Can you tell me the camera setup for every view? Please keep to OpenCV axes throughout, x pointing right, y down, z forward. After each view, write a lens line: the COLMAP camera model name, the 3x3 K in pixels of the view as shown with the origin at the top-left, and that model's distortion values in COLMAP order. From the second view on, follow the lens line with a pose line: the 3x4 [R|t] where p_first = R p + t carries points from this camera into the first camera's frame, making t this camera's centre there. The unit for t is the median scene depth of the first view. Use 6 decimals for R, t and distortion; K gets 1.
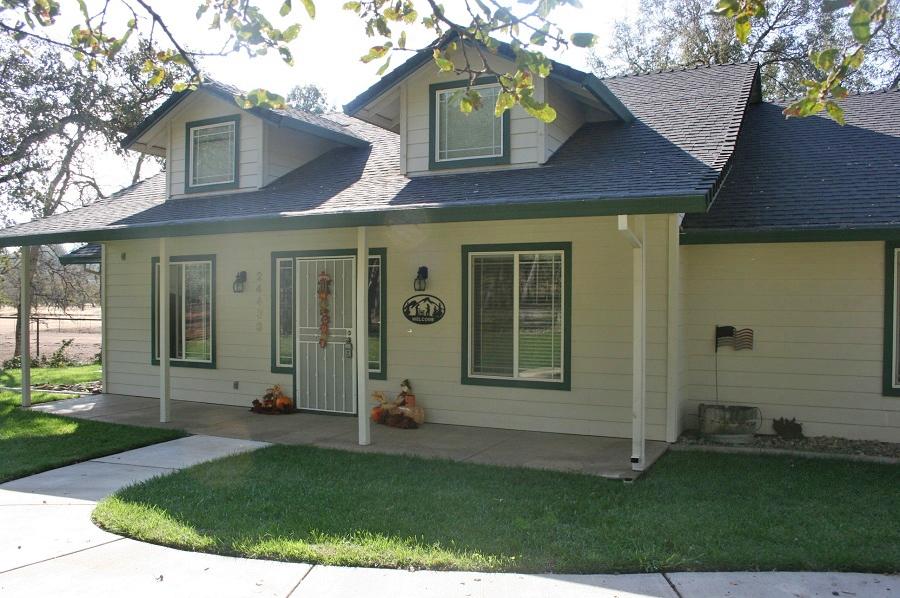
lens RADIAL K [[742.0, 0, 450.0], [0, 742.0, 299.0], [0, 0, 1]] dist [-0.144022, 0.139332]
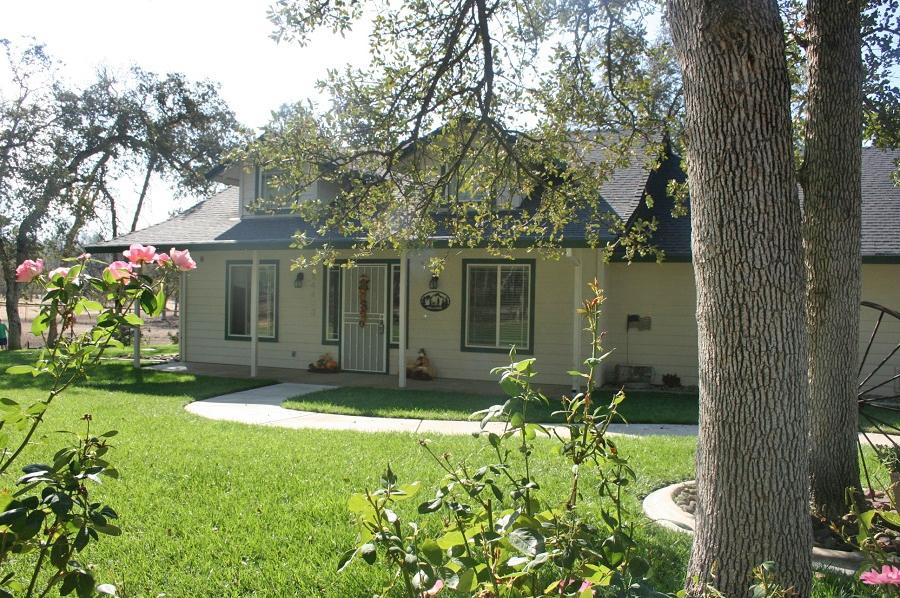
lens RADIAL K [[742.0, 0, 450.0], [0, 742.0, 299.0], [0, 0, 1]] dist [-0.144022, 0.139332]
pose [[0.997217, 0.015456, 0.072933, -0.107140], [-0.015767, 0.999869, 0.003695, 0.003292], [-0.072867, -0.004835, 0.997330, -0.452985]]
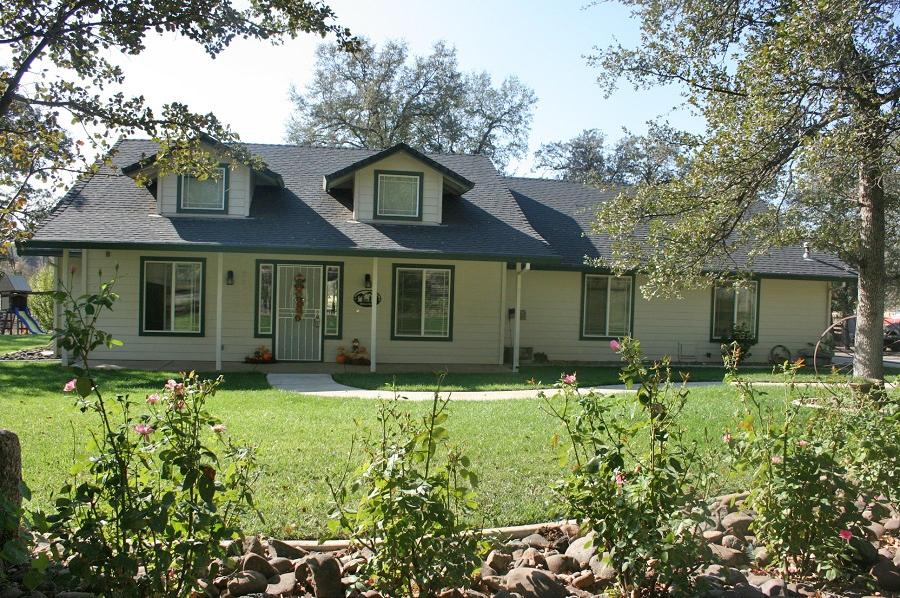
lens RADIAL K [[742.0, 0, 450.0], [0, 742.0, 299.0], [0, 0, 1]] dist [-0.144022, 0.139332]
pose [[0.809811, 0.010944, 0.586588, -0.848970], [-0.025842, 0.999521, 0.017028, -0.018333], [-0.586121, -0.028949, 0.809706, -0.499406]]
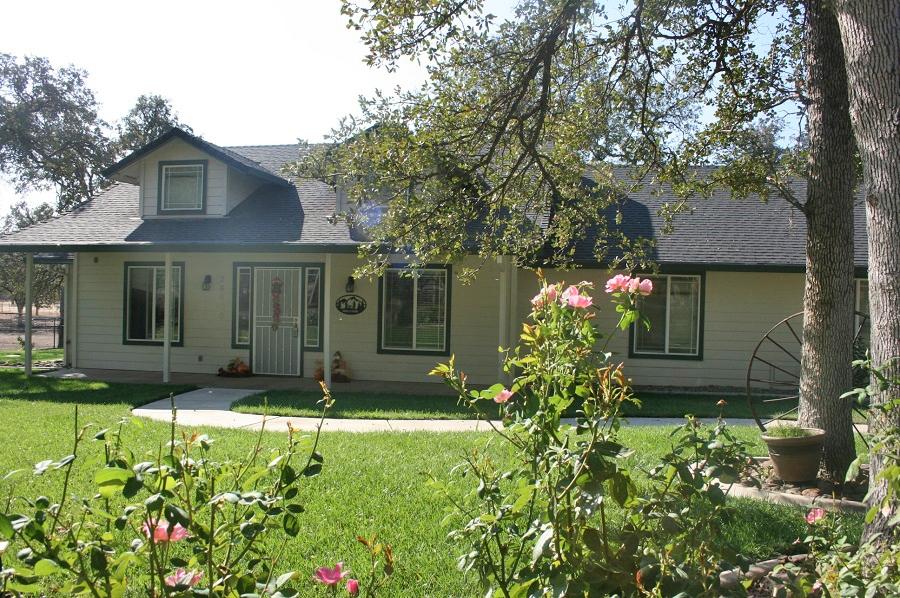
lens RADIAL K [[742.0, 0, 450.0], [0, 742.0, 299.0], [0, 0, 1]] dist [-0.144022, 0.139332]
pose [[0.956883, 0.017410, 0.289953, -0.262796], [-0.017917, 0.999839, -0.000909, 0.000104], [-0.289922, -0.004325, 0.957040, -0.471529]]
